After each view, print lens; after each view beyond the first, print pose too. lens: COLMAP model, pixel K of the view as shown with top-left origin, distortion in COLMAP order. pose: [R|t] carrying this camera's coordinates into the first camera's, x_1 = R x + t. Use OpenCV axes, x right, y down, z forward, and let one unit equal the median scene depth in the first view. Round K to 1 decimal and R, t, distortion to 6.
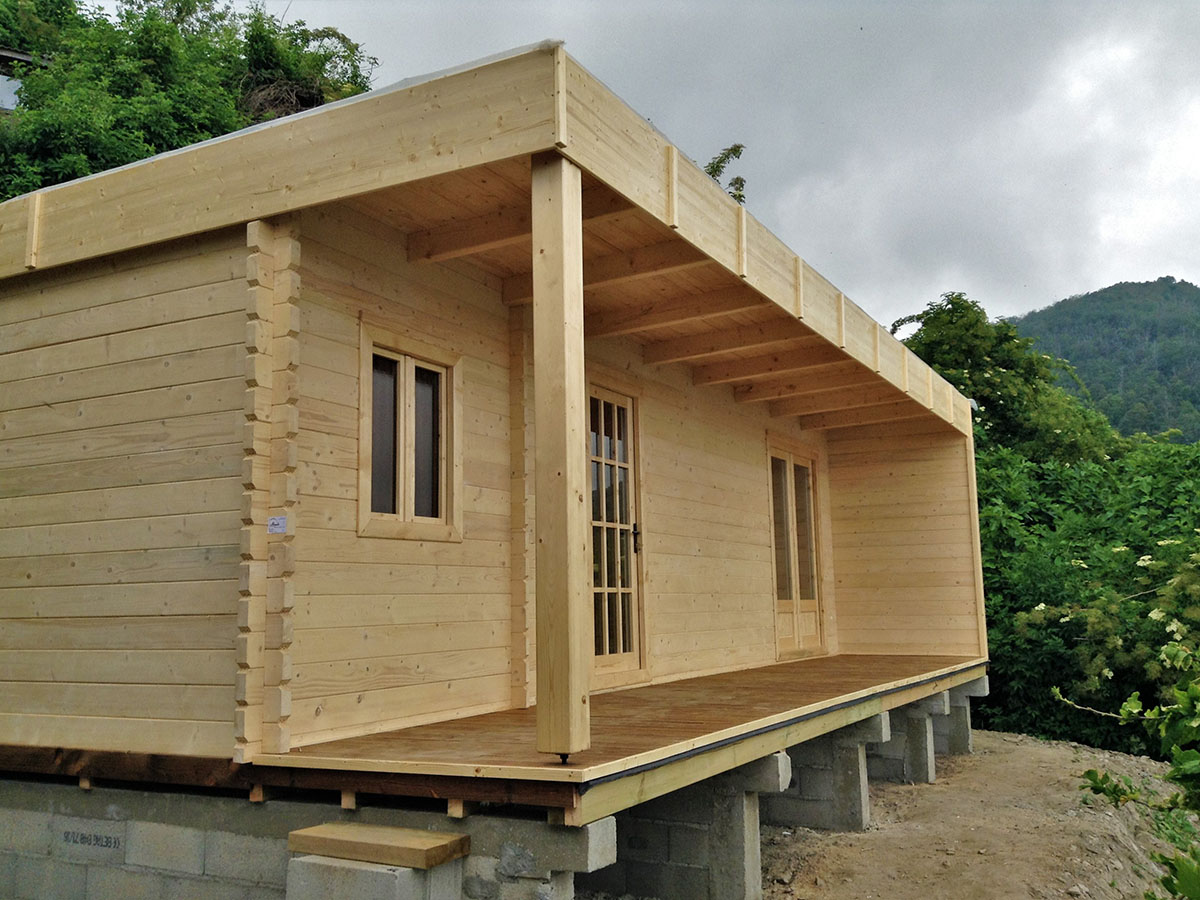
lens RADIAL K [[1103.2, 0, 593.2], [0, 1103.2, 452.0], [0, 0, 1]] dist [0.212576, -0.431602]
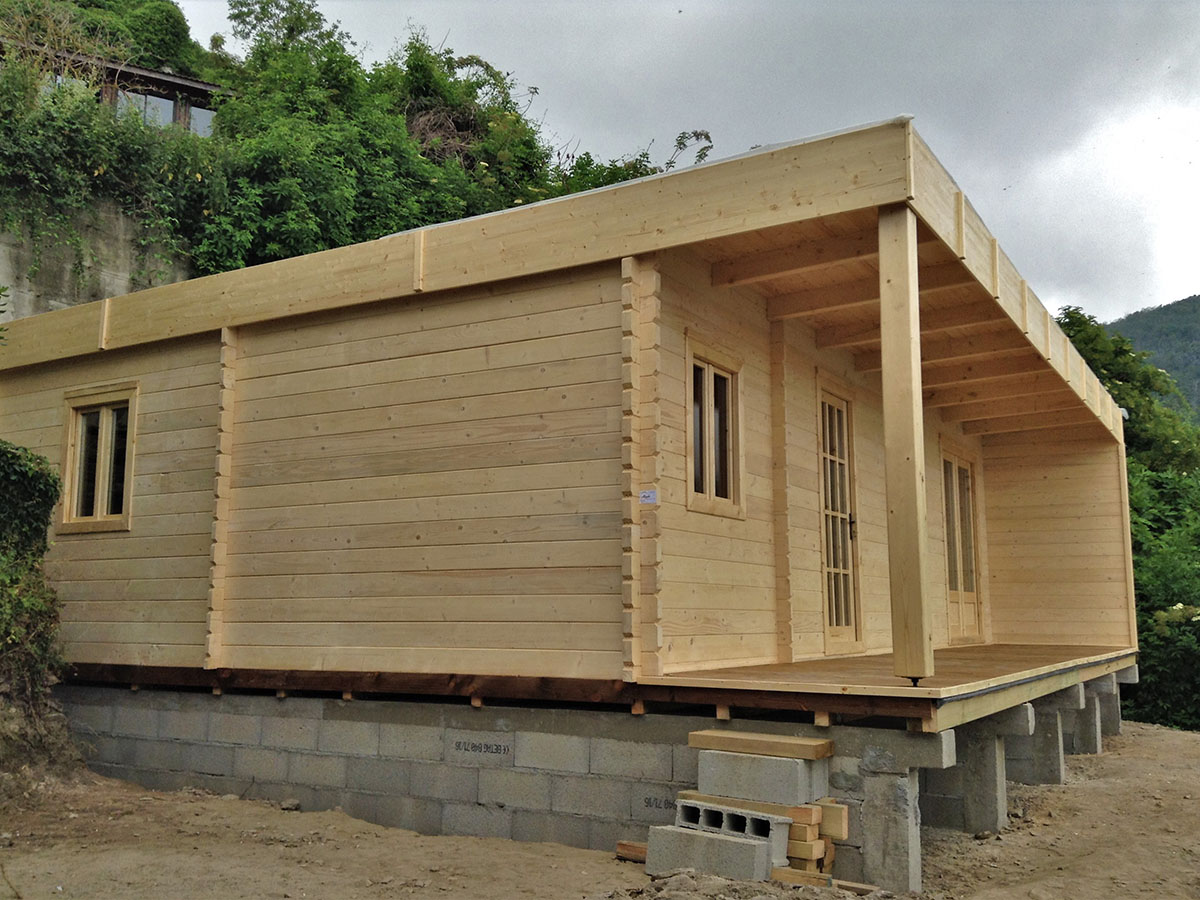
lens RADIAL K [[1103.2, 0, 593.2], [0, 1103.2, 452.0], [0, 0, 1]] dist [0.212576, -0.431602]
pose [[0.998782, 0.015524, -0.046838, -0.250490], [-0.015837, 0.999855, -0.006308, 0.019784], [0.046733, 0.007042, 0.998883, -0.220276]]
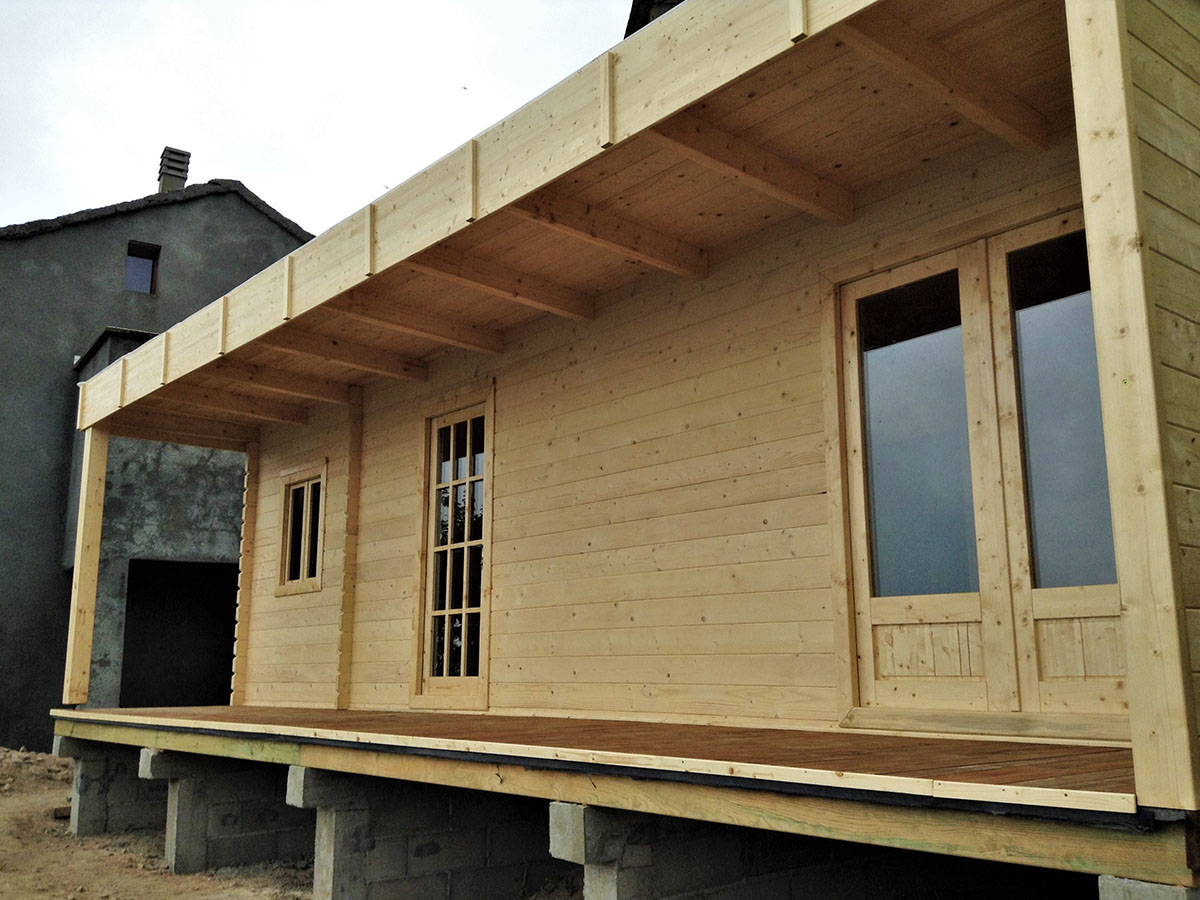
lens RADIAL K [[1103.2, 0, 593.2], [0, 1103.2, 452.0], [0, 0, 1]] dist [0.212576, -0.431602]
pose [[-0.365919, -0.161998, -0.916439, 1.251710], [0.134800, 0.965122, -0.224428, 0.313201], [0.920832, -0.205658, -0.331319, 2.032309]]
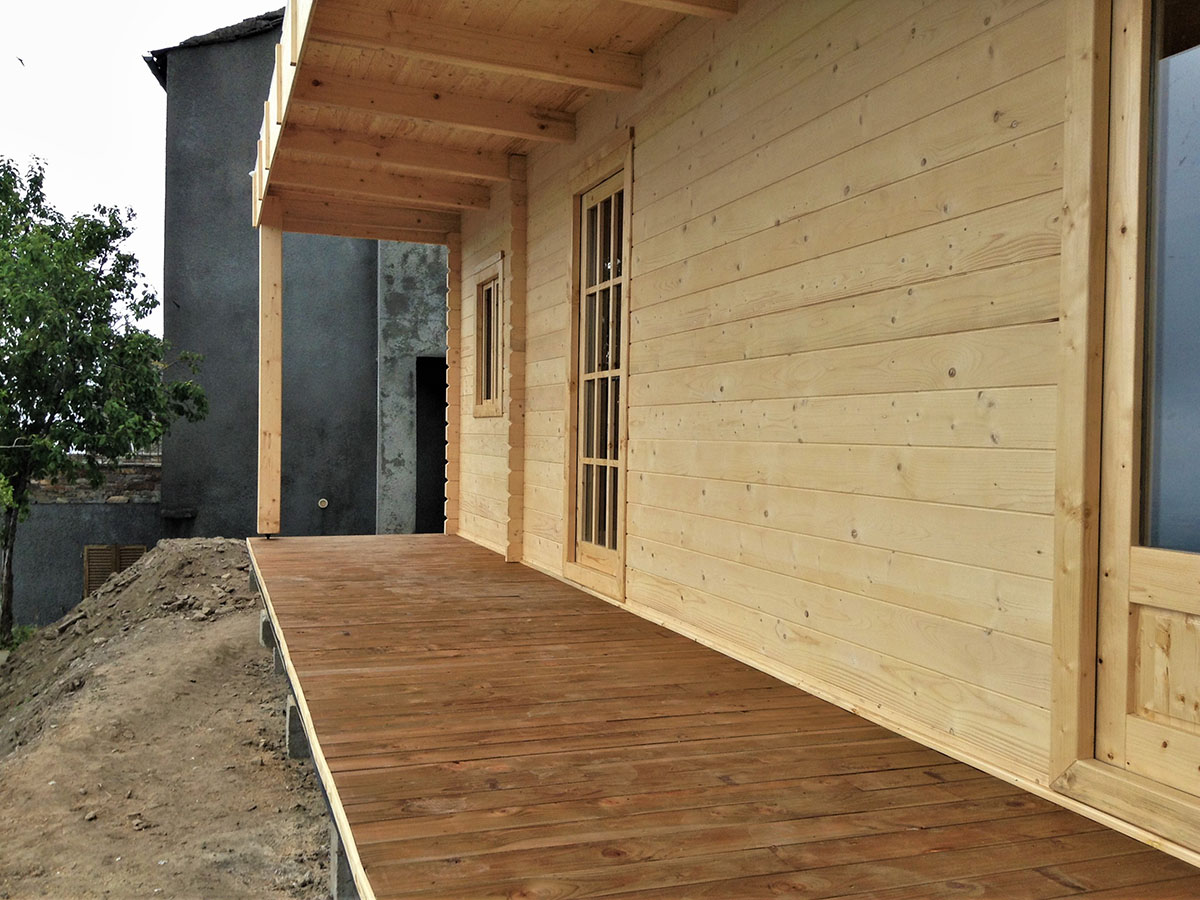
lens RADIAL K [[1103.2, 0, 593.2], [0, 1103.2, 452.0], [0, 0, 1]] dist [0.212576, -0.431602]
pose [[-0.674911, 0.019601, -0.737639, 0.778988], [0.096796, 0.993361, -0.062169, 0.225159], [0.731523, -0.113359, -0.672327, 2.059314]]
